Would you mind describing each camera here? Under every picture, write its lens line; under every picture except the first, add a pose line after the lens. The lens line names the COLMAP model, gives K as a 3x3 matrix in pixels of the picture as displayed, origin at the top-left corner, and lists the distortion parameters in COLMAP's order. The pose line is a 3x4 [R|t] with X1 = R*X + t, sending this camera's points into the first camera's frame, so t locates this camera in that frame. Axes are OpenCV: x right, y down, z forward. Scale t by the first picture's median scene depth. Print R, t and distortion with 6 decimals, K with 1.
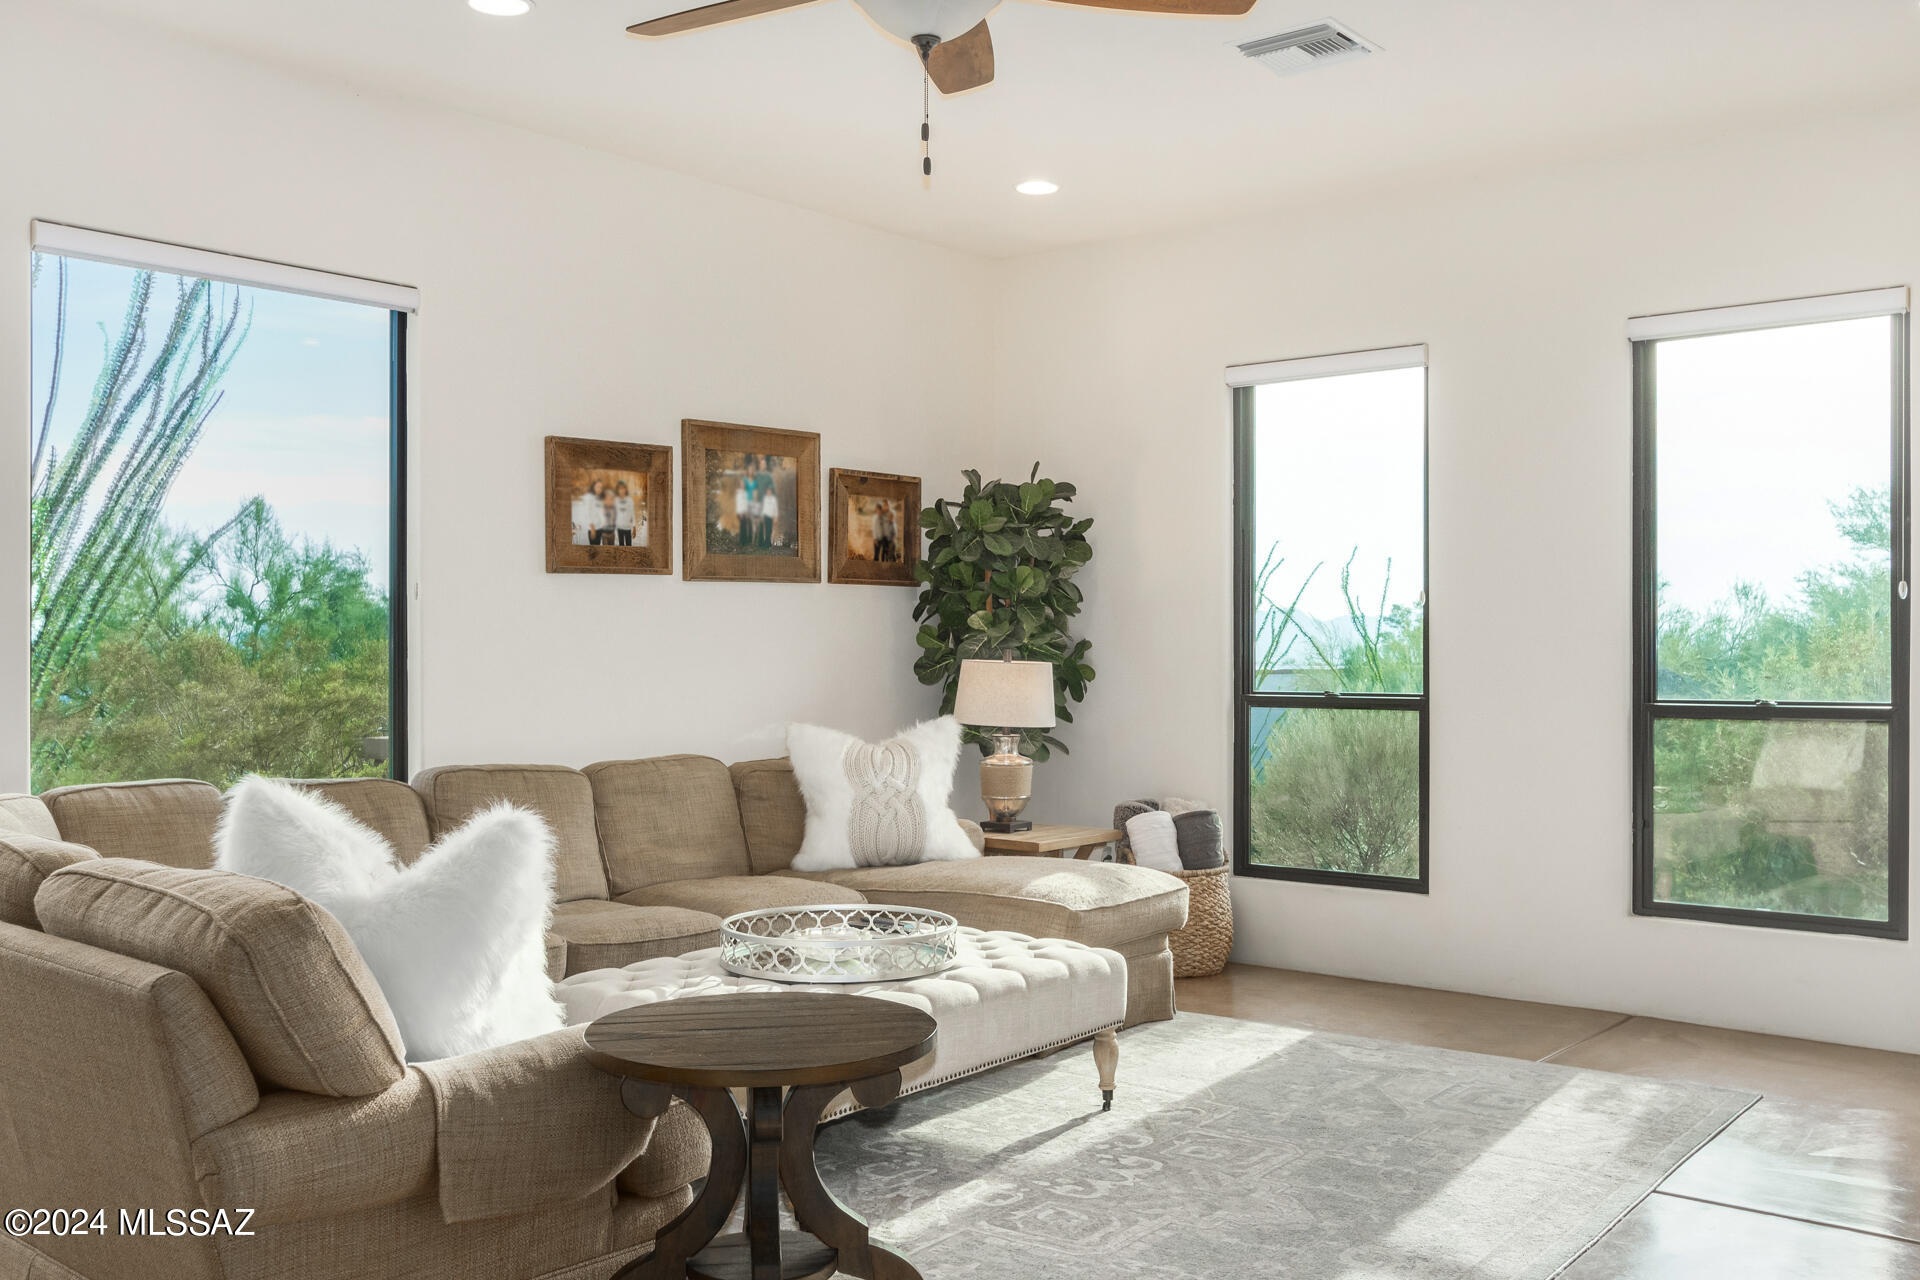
lens RADIAL K [[1760.0, 0, 966.2], [0, 1760.0, 640.3], [0, 0, 1]] dist [0.016723, 0.006718]
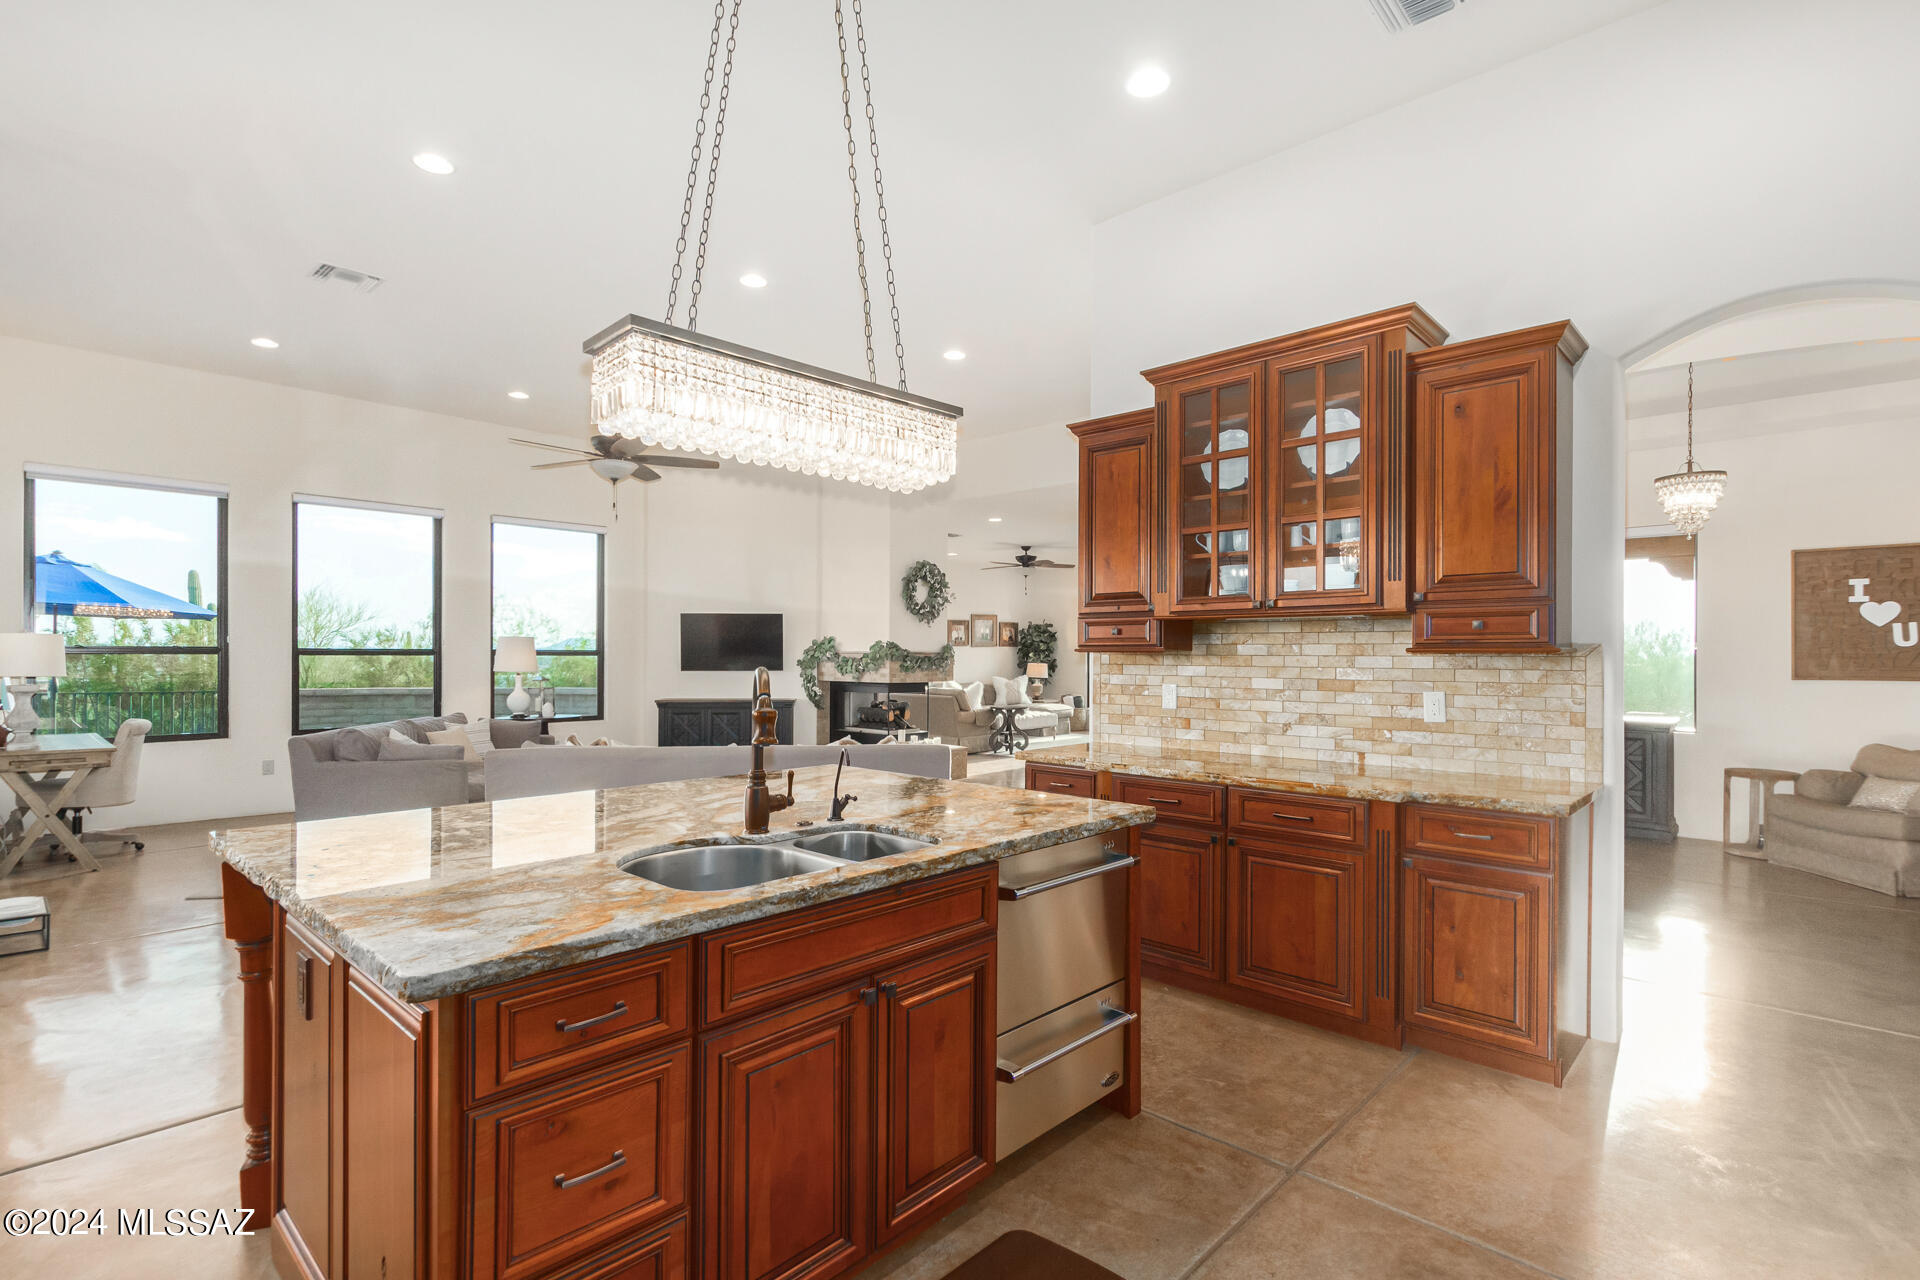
lens RADIAL K [[884.3, 0, 960.9], [0, 884.3, 649.0], [0, 0, 1]] dist [0.003713, -0.001095]
pose [[0.998222, 0.004983, -0.059396, -0.040787], [-0.005162, 0.999983, -0.002857, -0.018898], [0.059381, 0.003159, 0.998230, -1.343866]]
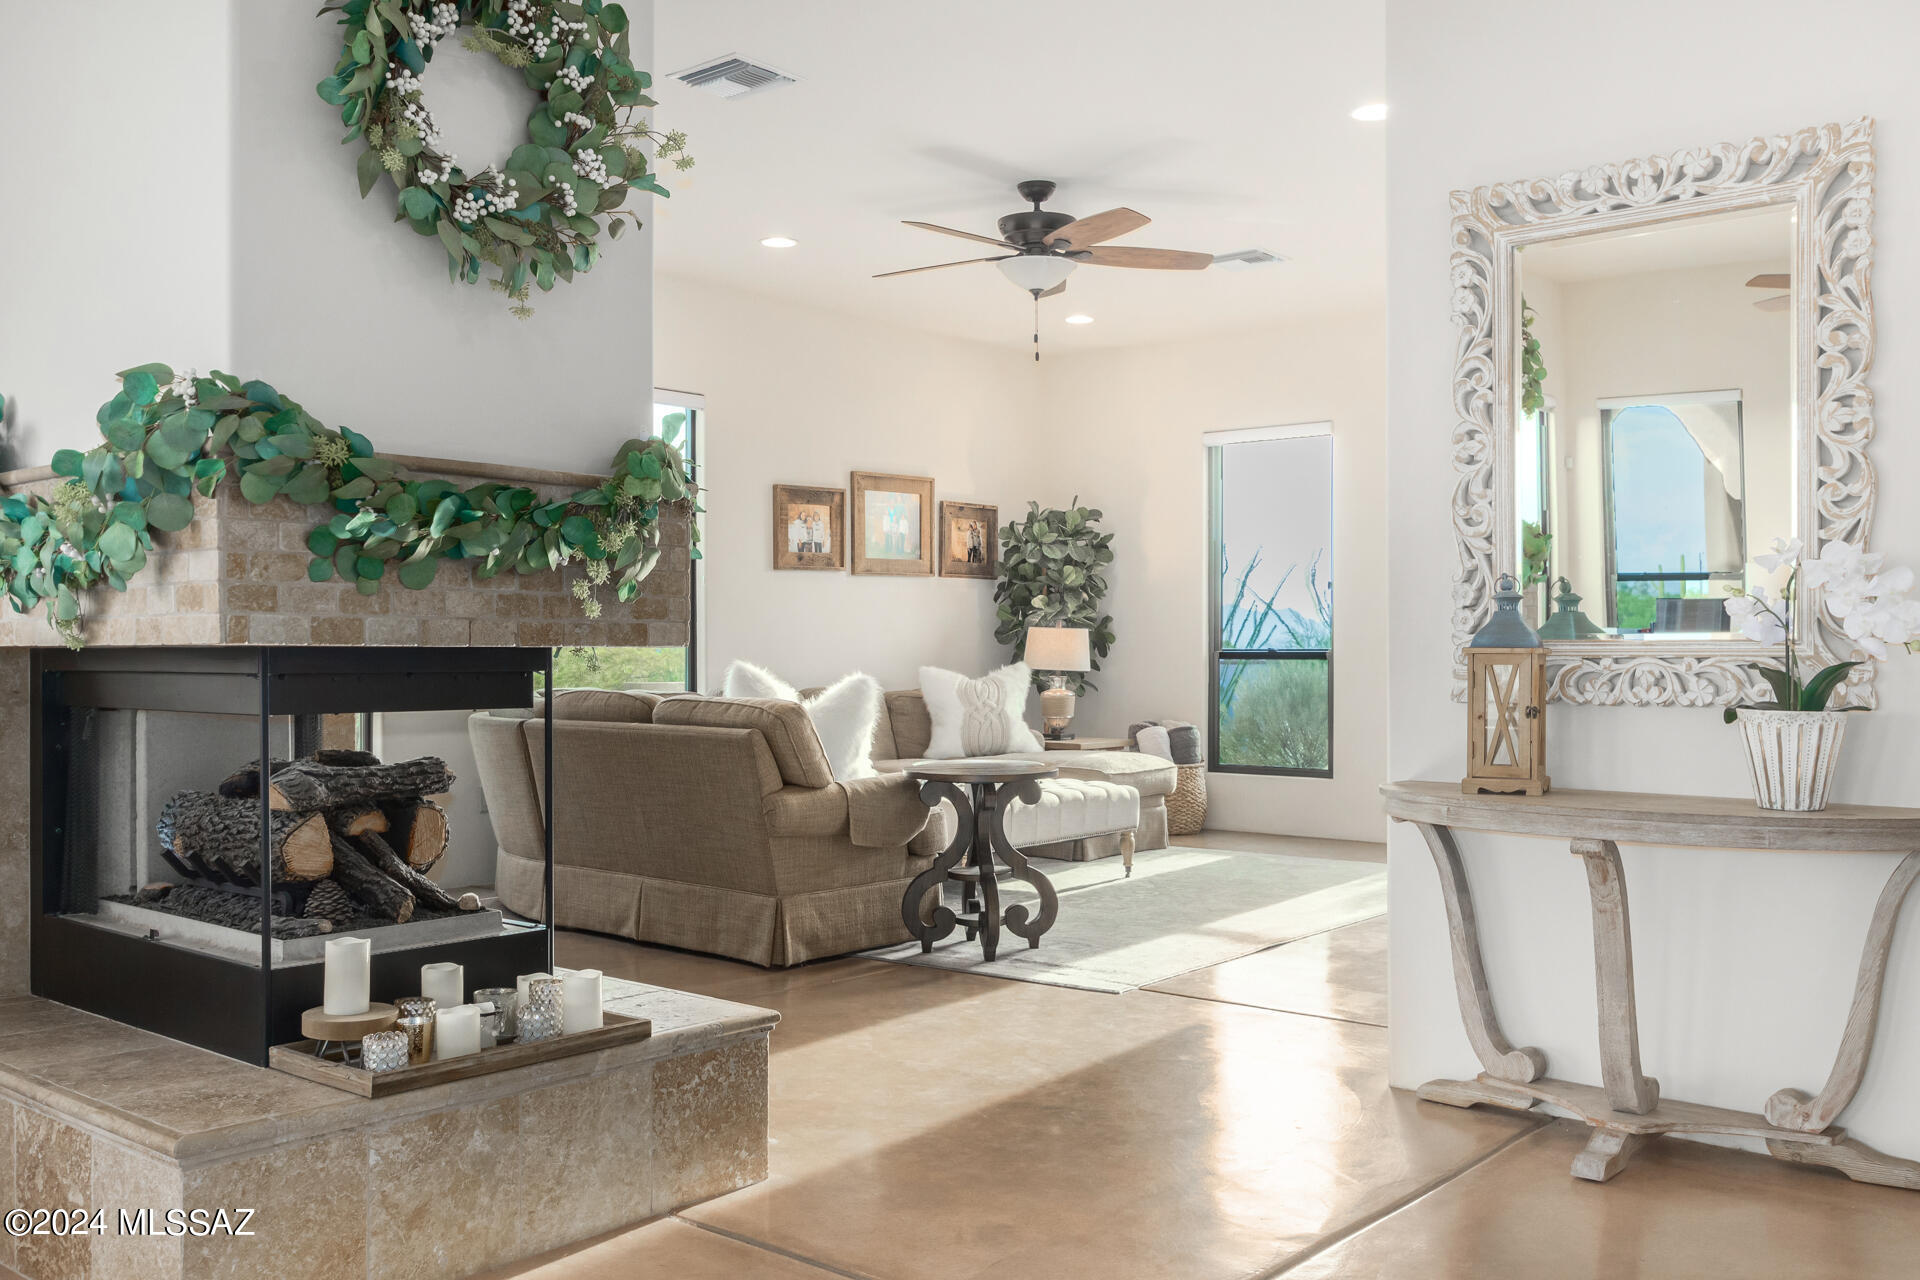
lens RADIAL K [[1760.0, 0, 954.0], [0, 1760.0, 654.9], [0, 0, 1]] dist [0.016723, 0.006718]
pose [[0.999969, 0.000631, -0.007795, -0.054682], [-0.000572, 0.999972, 0.007465, 0.023432], [0.007799, -0.007460, 0.999942, -0.518267]]
